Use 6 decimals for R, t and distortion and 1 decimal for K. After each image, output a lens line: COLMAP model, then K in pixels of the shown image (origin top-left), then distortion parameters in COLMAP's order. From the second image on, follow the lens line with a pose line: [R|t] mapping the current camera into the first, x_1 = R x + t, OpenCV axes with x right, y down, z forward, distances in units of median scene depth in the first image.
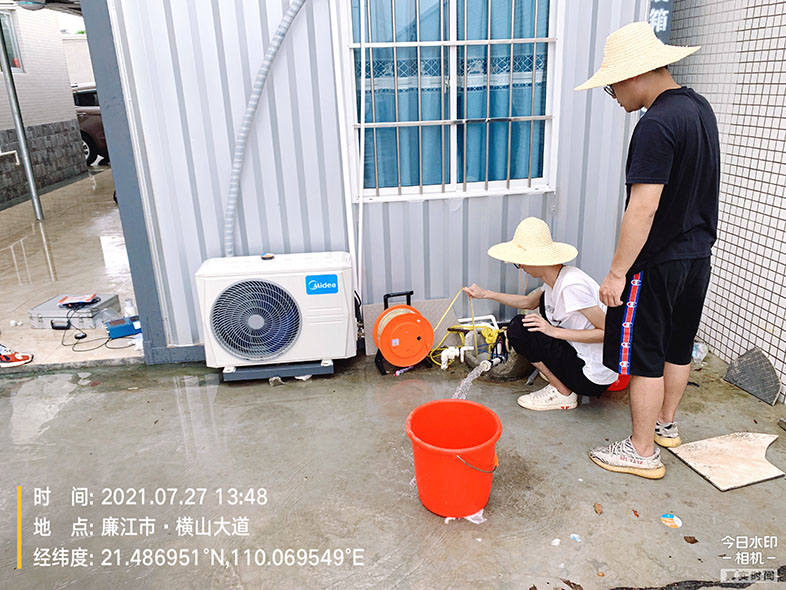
lens RADIAL K [[606.7, 0, 394.4], [0, 606.7, 283.5], [0, 0, 1]] dist [0.040133, -0.002204]
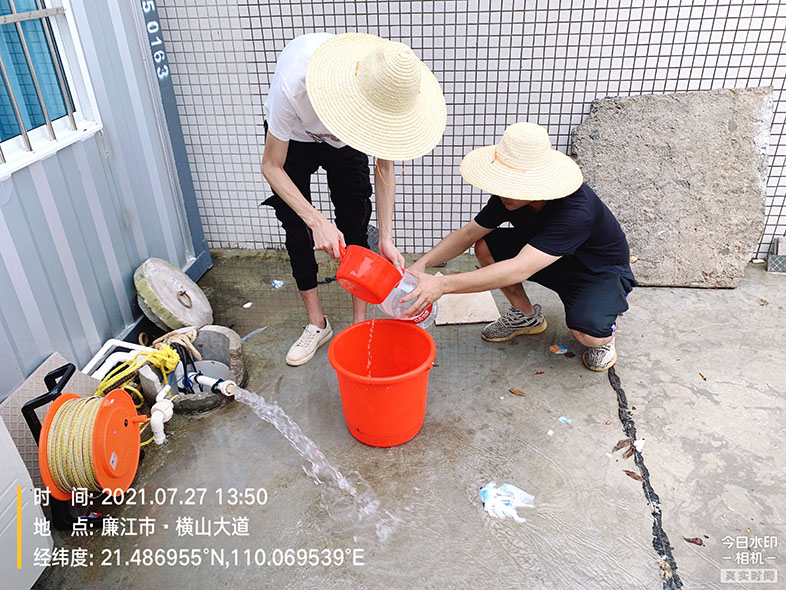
lens RADIAL K [[606.7, 0, 394.4], [0, 606.7, 283.5], [0, 0, 1]] dist [0.040133, -0.002204]
pose [[0.220439, -0.444049, 0.868463, -0.321725], [0.334433, 0.870803, 0.360357, -0.138454], [-0.916276, 0.211006, 0.340463, 0.526174]]
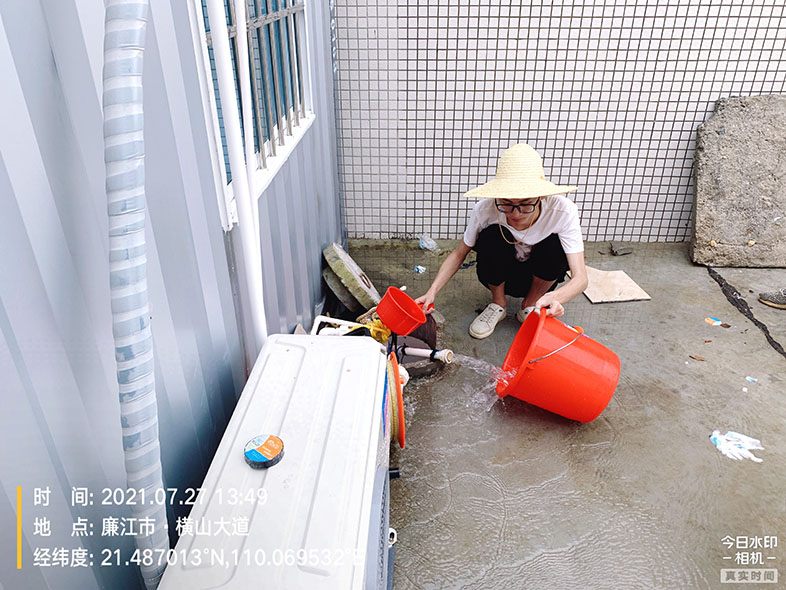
lens RADIAL K [[609.2, 0, 404.3], [0, 609.2, 285.0], [0, 0, 1]] dist [0.047076, -0.011148]
pose [[0.134693, -0.433642, 0.890961, -0.438806], [0.309723, 0.872527, 0.377847, -0.216918], [-0.941238, 0.225058, 0.251832, 0.774842]]
